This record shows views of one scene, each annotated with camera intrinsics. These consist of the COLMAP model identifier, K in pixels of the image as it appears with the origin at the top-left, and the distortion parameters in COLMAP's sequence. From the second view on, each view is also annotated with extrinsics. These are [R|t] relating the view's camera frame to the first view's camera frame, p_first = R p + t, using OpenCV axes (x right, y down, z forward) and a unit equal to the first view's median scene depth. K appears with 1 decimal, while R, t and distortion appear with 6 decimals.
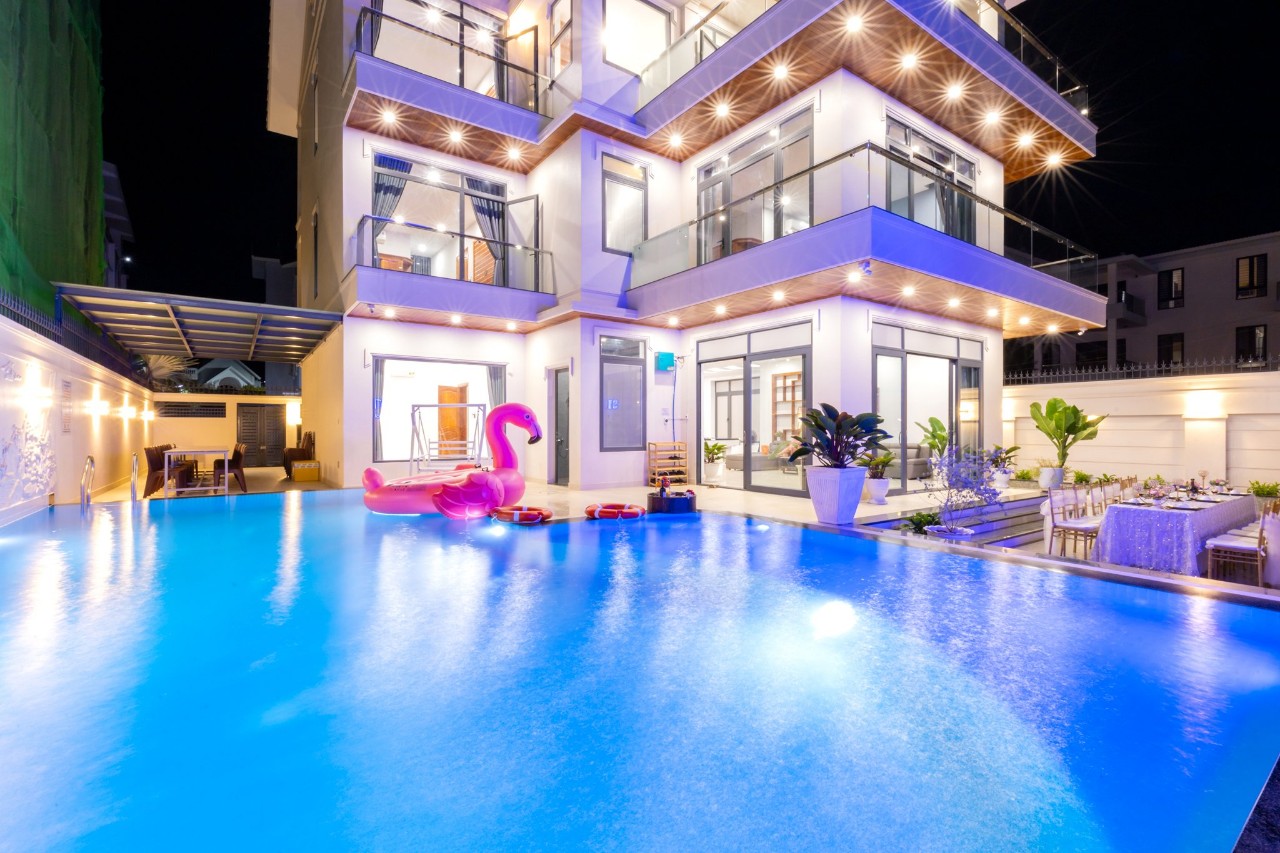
lens RADIAL K [[576.4, 0, 642.1], [0, 576.4, 427.0], [0, 0, 1]] dist [-0.000210, -0.001026]
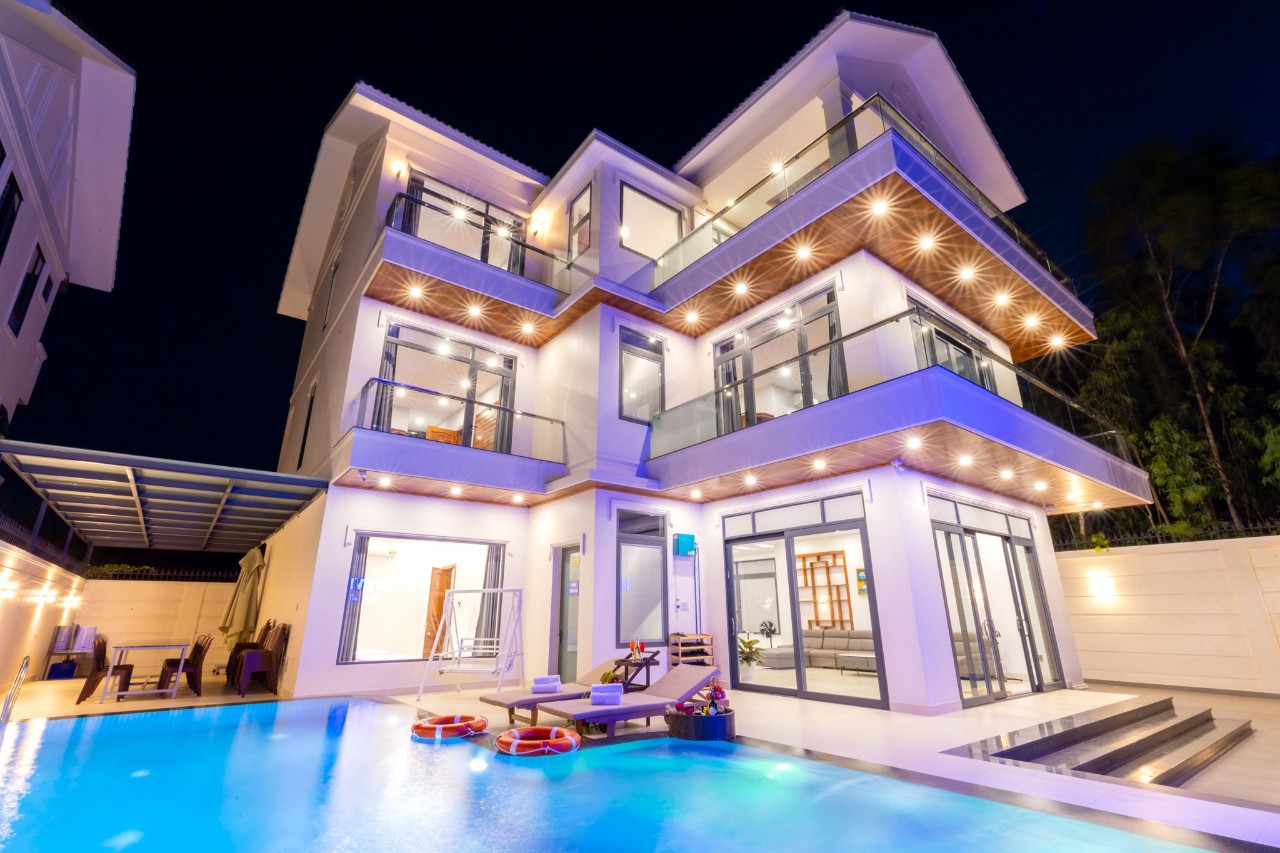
lens RADIAL K [[576.4, 0, 634.4], [0, 576.4, 430.9], [0, 0, 1]] dist [-0.000210, -0.001026]
pose [[0.999568, 0.008900, 0.028014, -0.070971], [0.000005, 0.953009, -0.302943, -0.003013], [-0.029394, 0.302812, 0.952597, 0.108527]]
